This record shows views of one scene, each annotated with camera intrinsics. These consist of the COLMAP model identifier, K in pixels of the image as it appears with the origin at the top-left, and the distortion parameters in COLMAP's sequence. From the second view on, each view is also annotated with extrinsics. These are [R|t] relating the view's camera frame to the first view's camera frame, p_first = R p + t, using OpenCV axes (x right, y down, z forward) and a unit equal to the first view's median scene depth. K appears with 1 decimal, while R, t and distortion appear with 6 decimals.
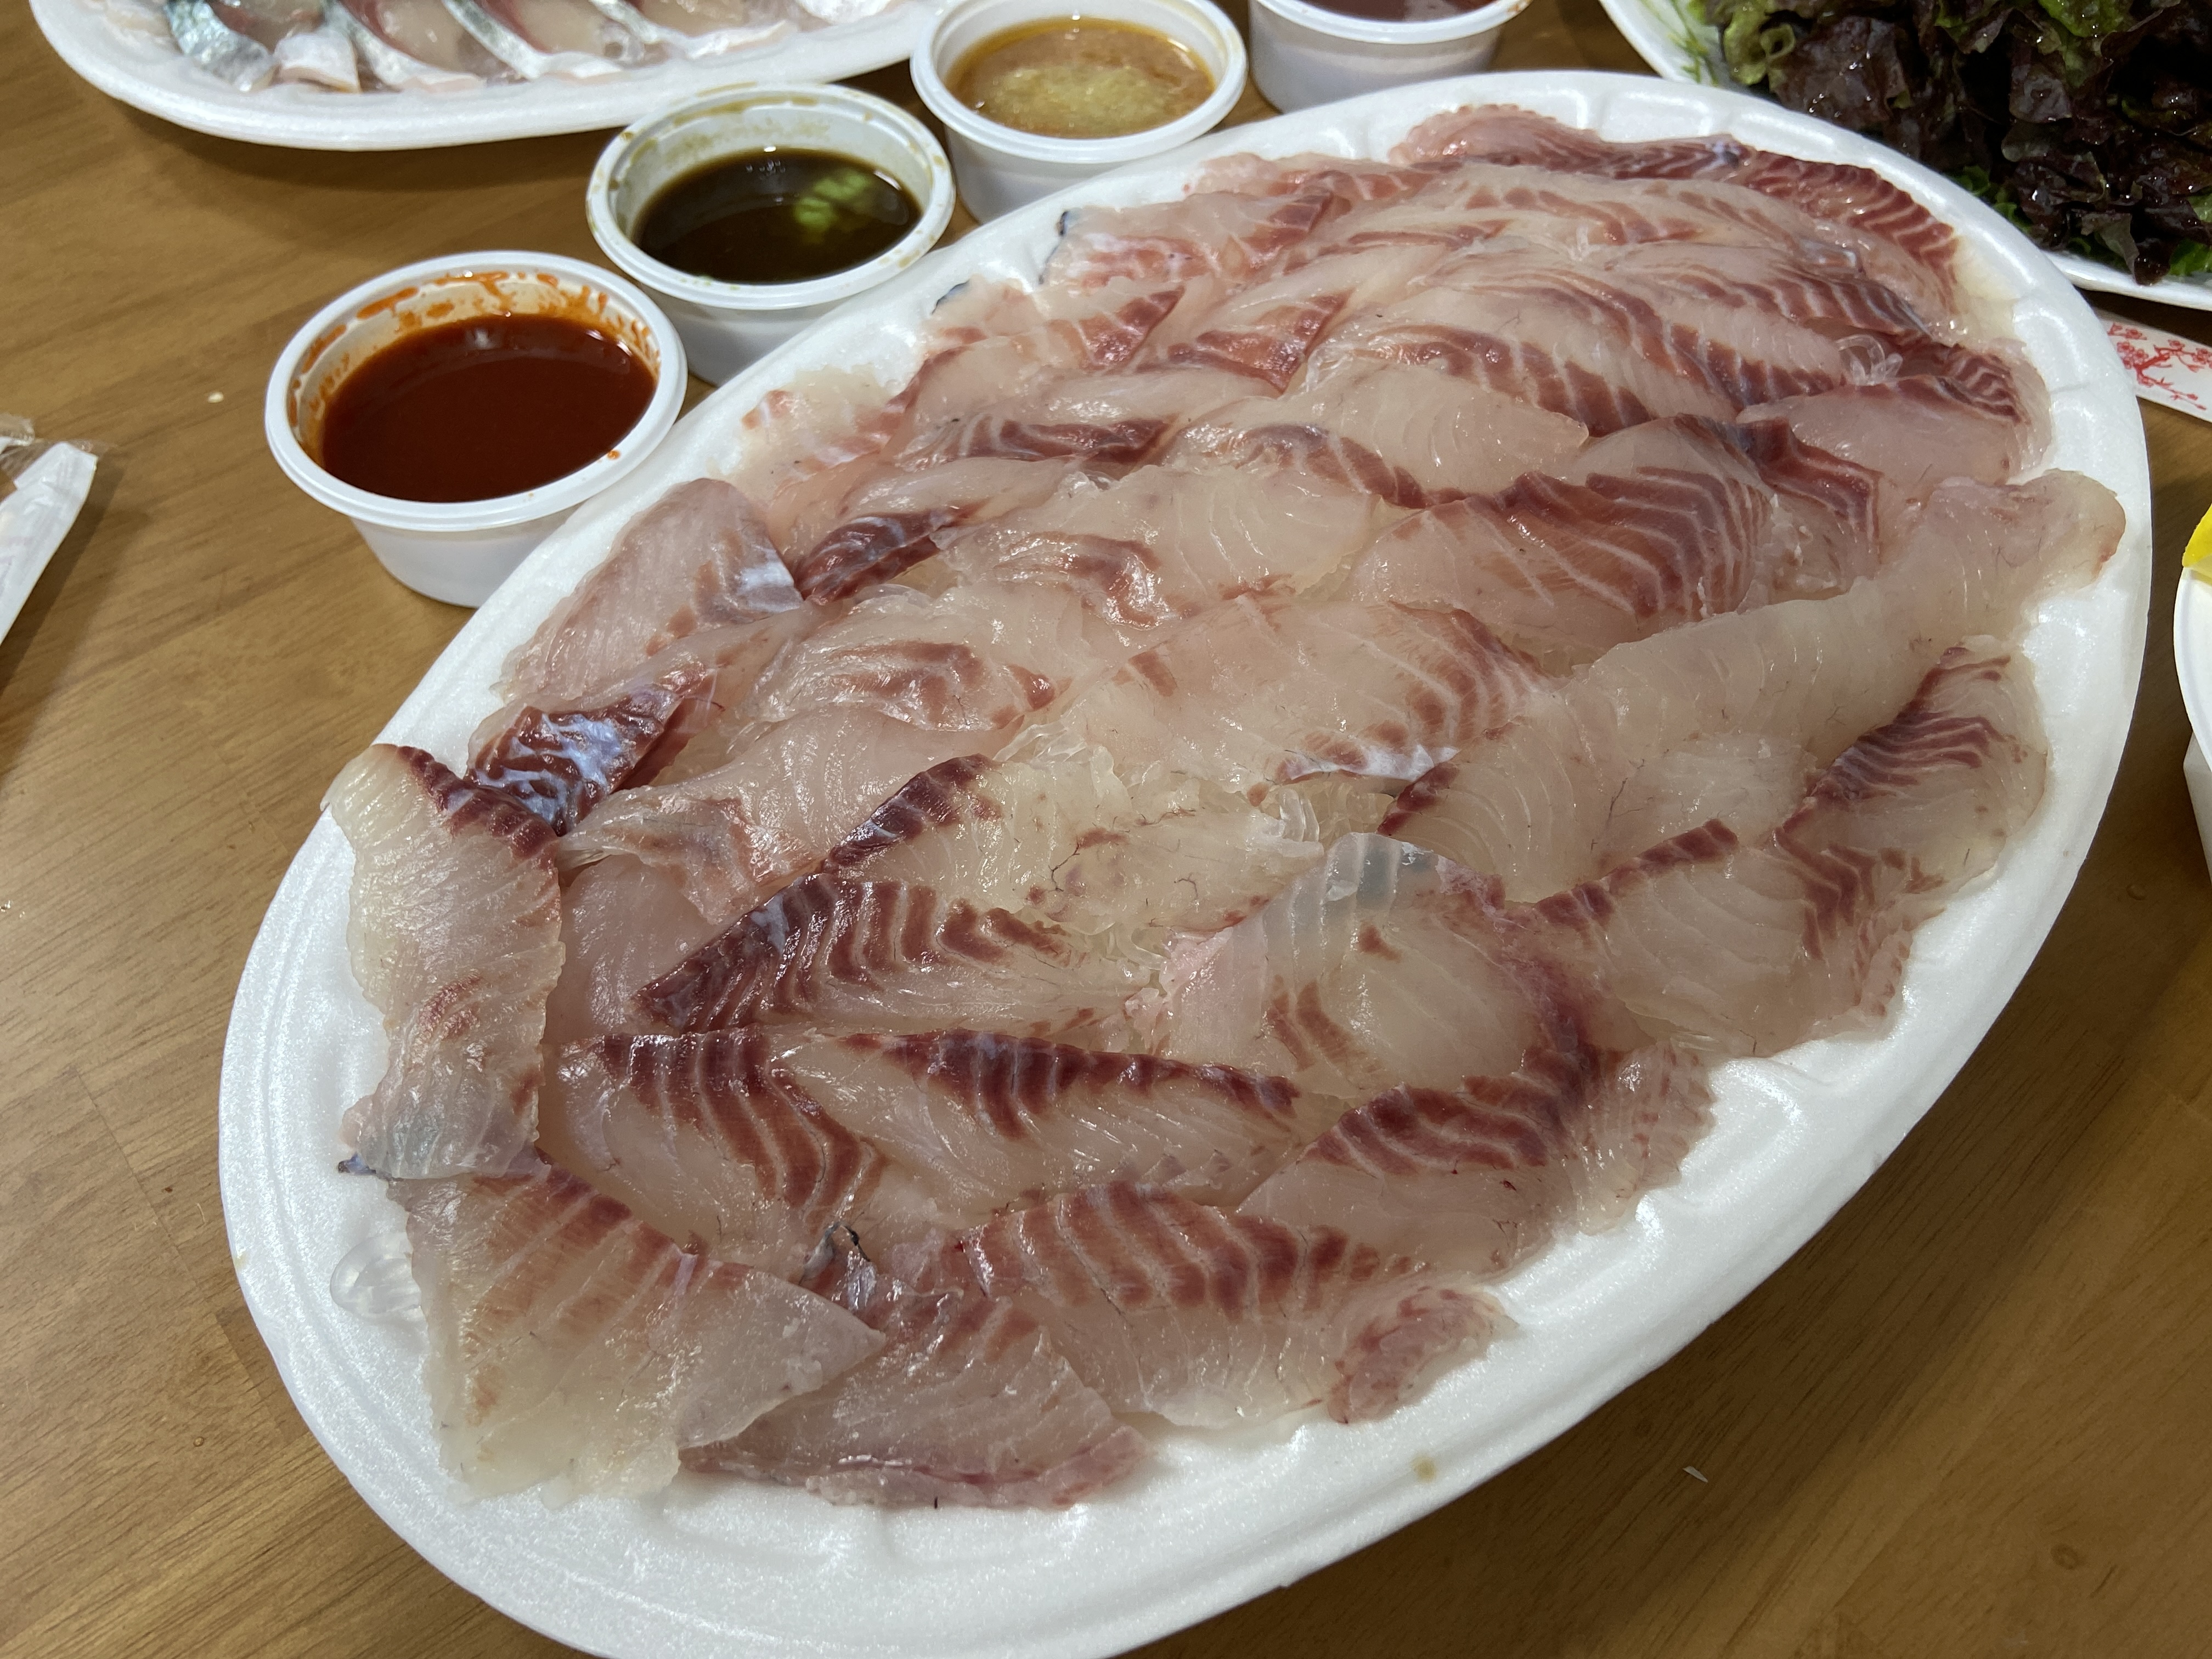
lens RADIAL K [[1655.6, 0, 1106.0], [0, 1655.6, 829.5], [0, 0, 1]] dist [0.117339, -0.150698]
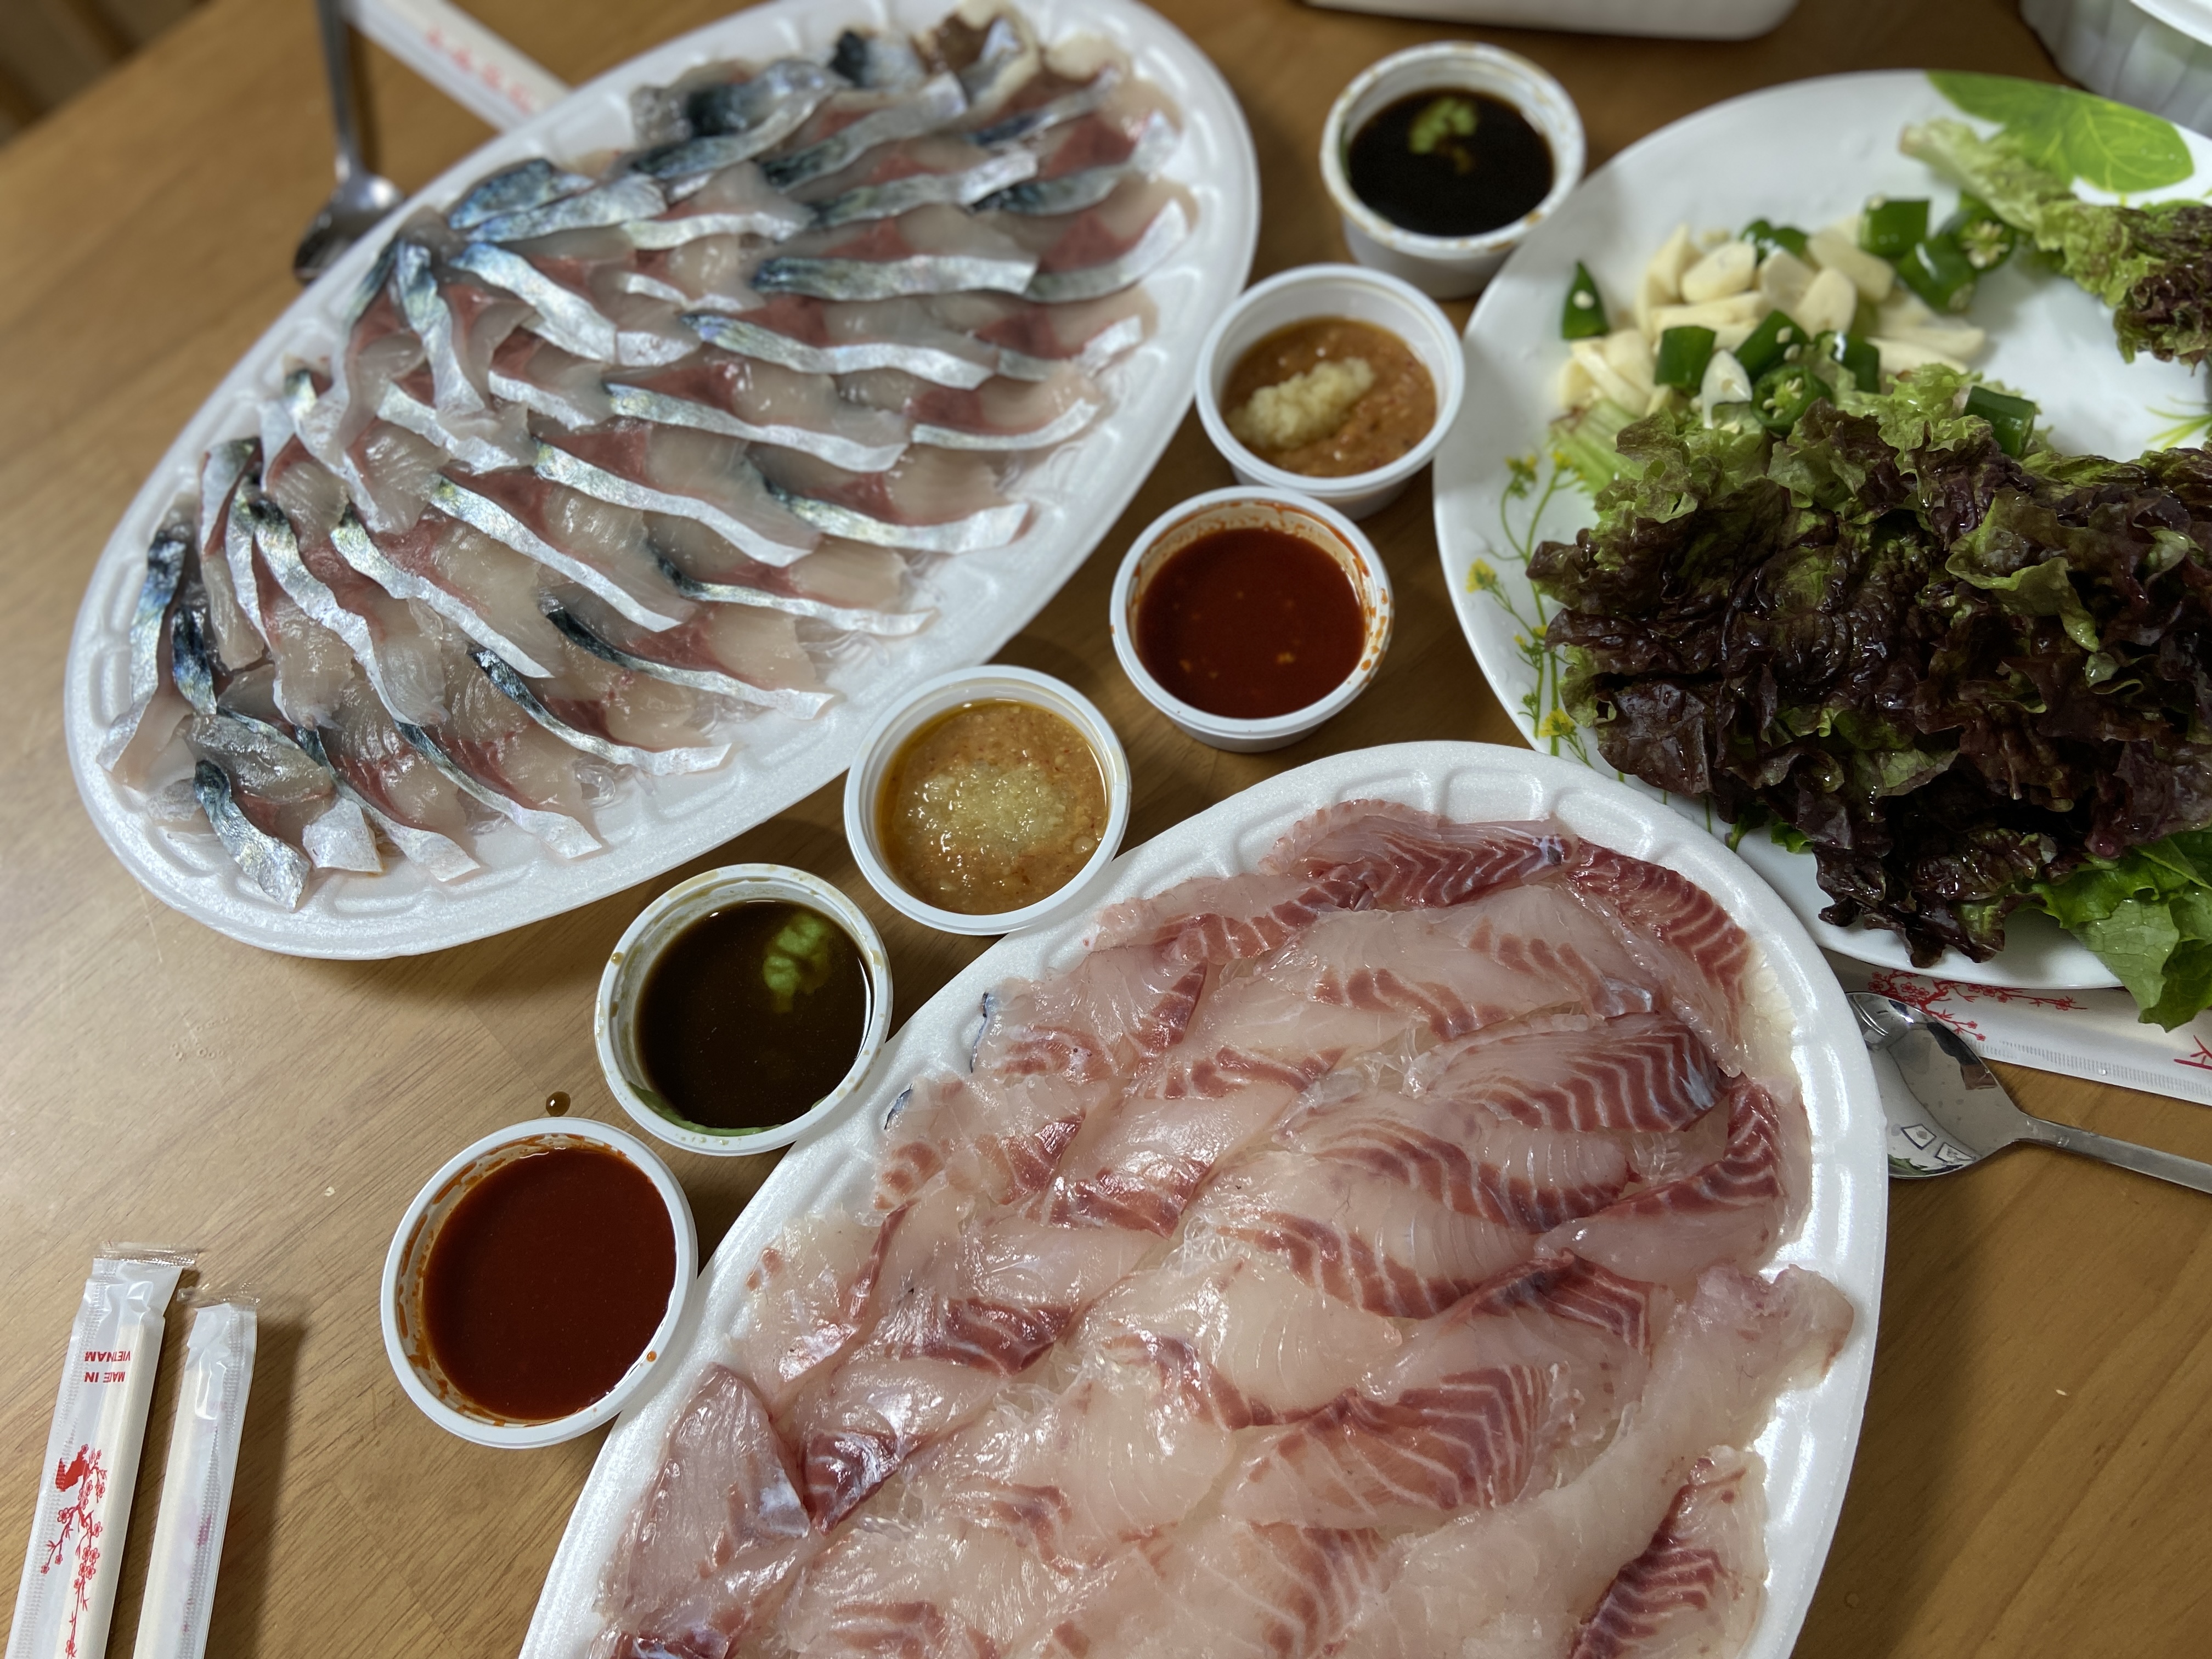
lens RADIAL K [[1655.6, 0, 1106.0], [0, 1655.6, 829.5], [0, 0, 1]] dist [0.117339, -0.150698]
pose [[0.993344, -0.094235, -0.066238, 0.177083], [0.107748, 0.963482, 0.245138, -0.898923], [0.040719, -0.250643, 0.967223, -0.131806]]
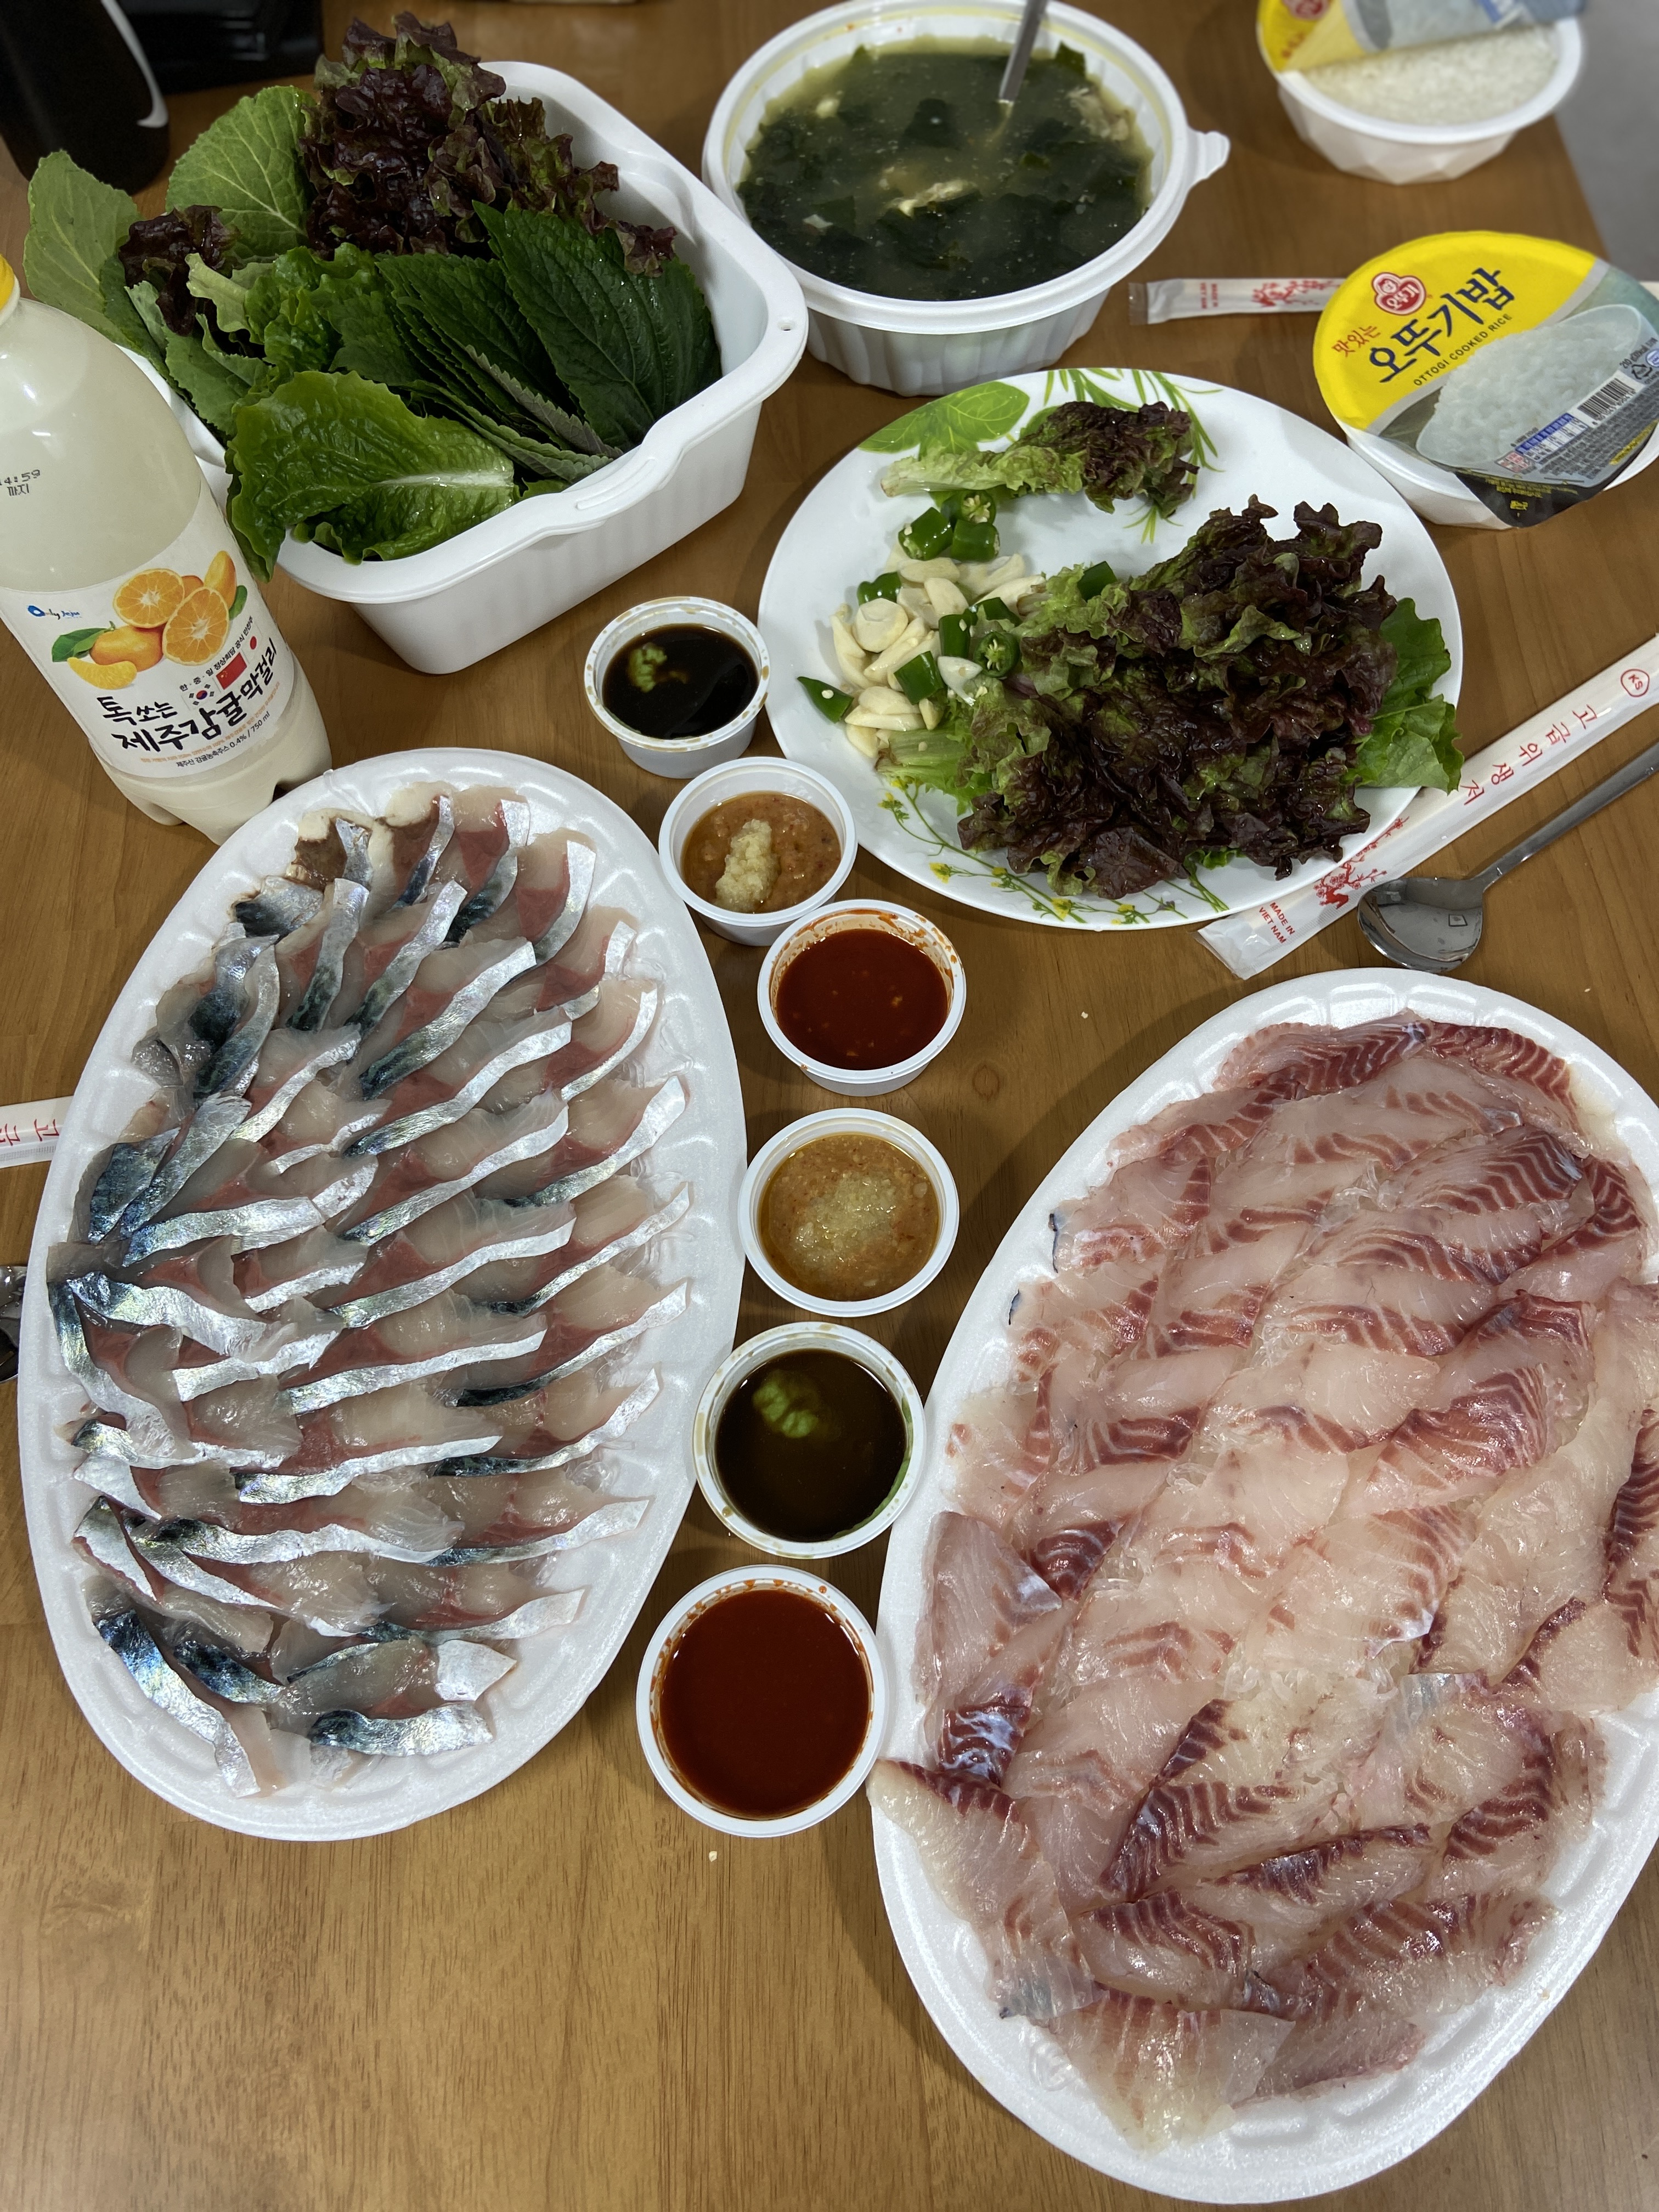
lens RADIAL K [[1655.6, 0, 829.5], [0, 1655.6, 1106.0], [0, 0, 1]] dist [0.117339, -0.150698]
pose [[0.629450, -0.724288, 0.281426, -0.433698], [0.667345, 0.689418, 0.281697, -1.225286], [-0.398050, 0.010494, 0.917304, -0.424244]]
